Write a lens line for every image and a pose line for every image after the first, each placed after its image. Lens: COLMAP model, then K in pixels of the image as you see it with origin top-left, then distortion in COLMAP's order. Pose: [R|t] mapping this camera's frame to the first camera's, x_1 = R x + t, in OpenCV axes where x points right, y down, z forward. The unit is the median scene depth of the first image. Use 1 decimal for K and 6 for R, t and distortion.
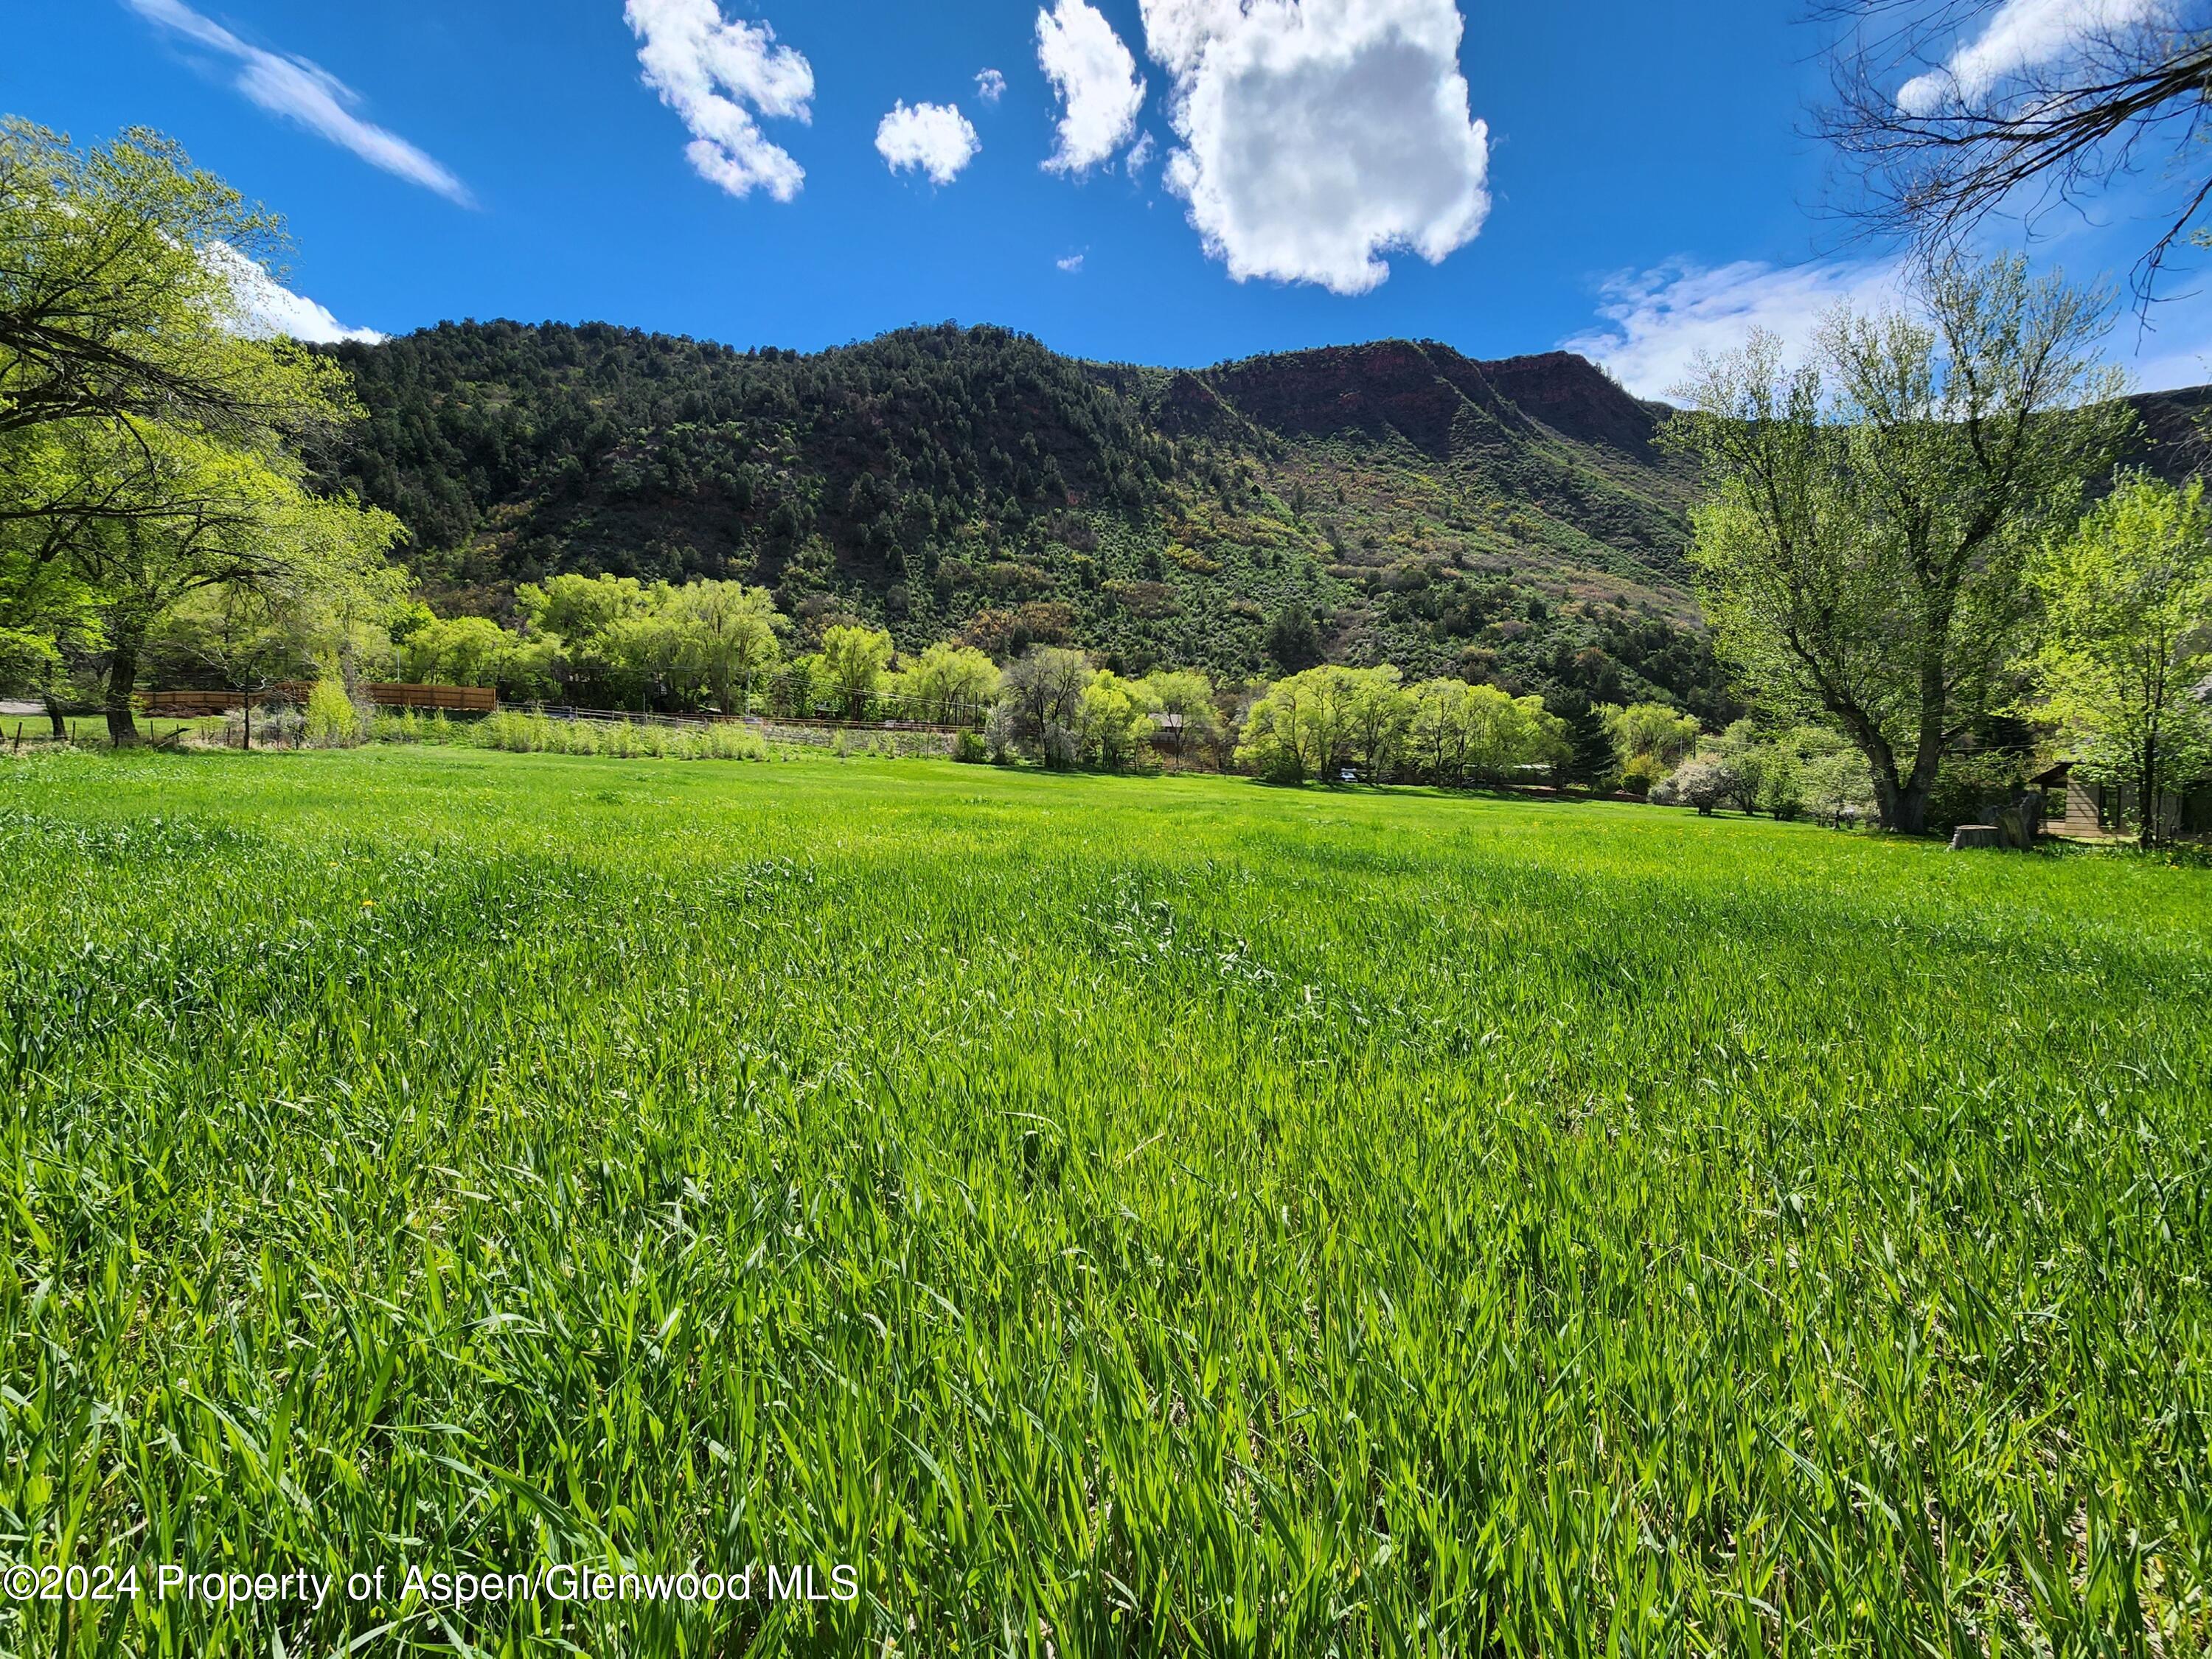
lens RADIAL K [[903.6, 0, 1102.0], [0, 903.6, 826.6], [0, 0, 1]] dist [0.005730, -0.002041]
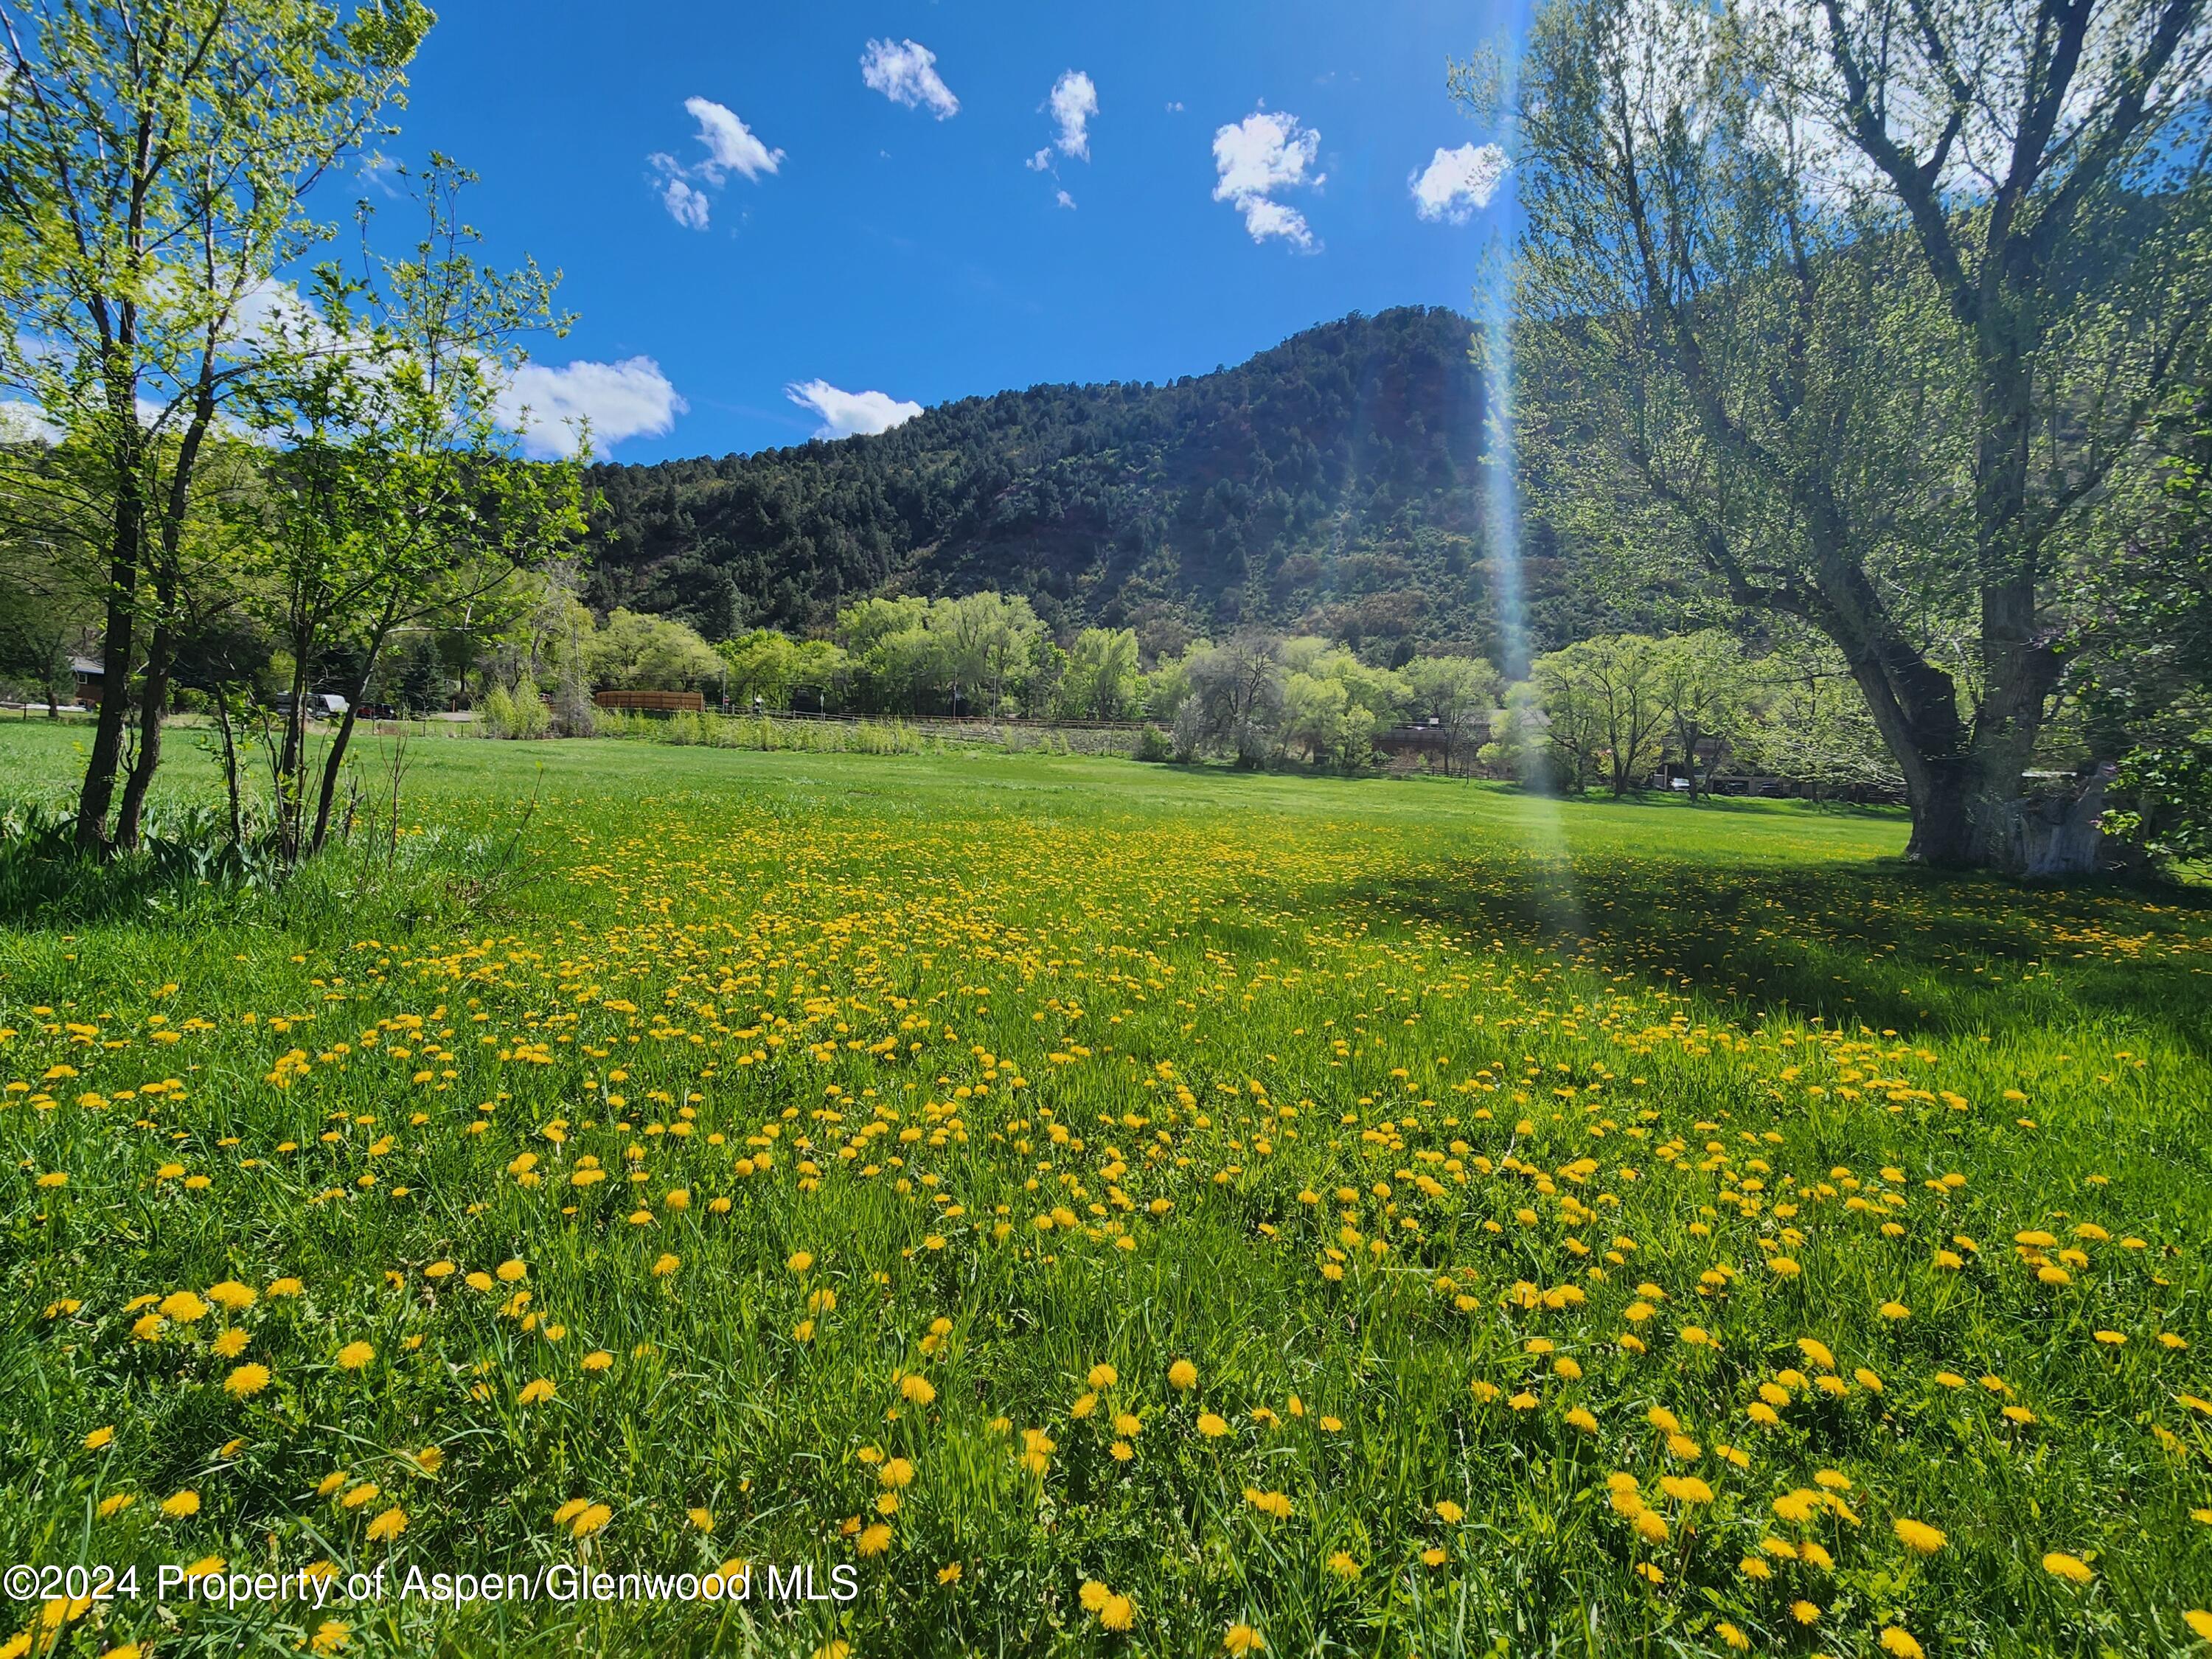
lens RADIAL K [[903.6, 0, 1113.6], [0, 903.6, 823.5], [0, 0, 1]] dist [0.005730, -0.002041]
pose [[0.882726, 0.034306, -0.468635, 0.126996], [-0.042734, 0.999059, -0.007359, 0.000396], [0.467941, 0.026523, 0.883361, 0.085573]]
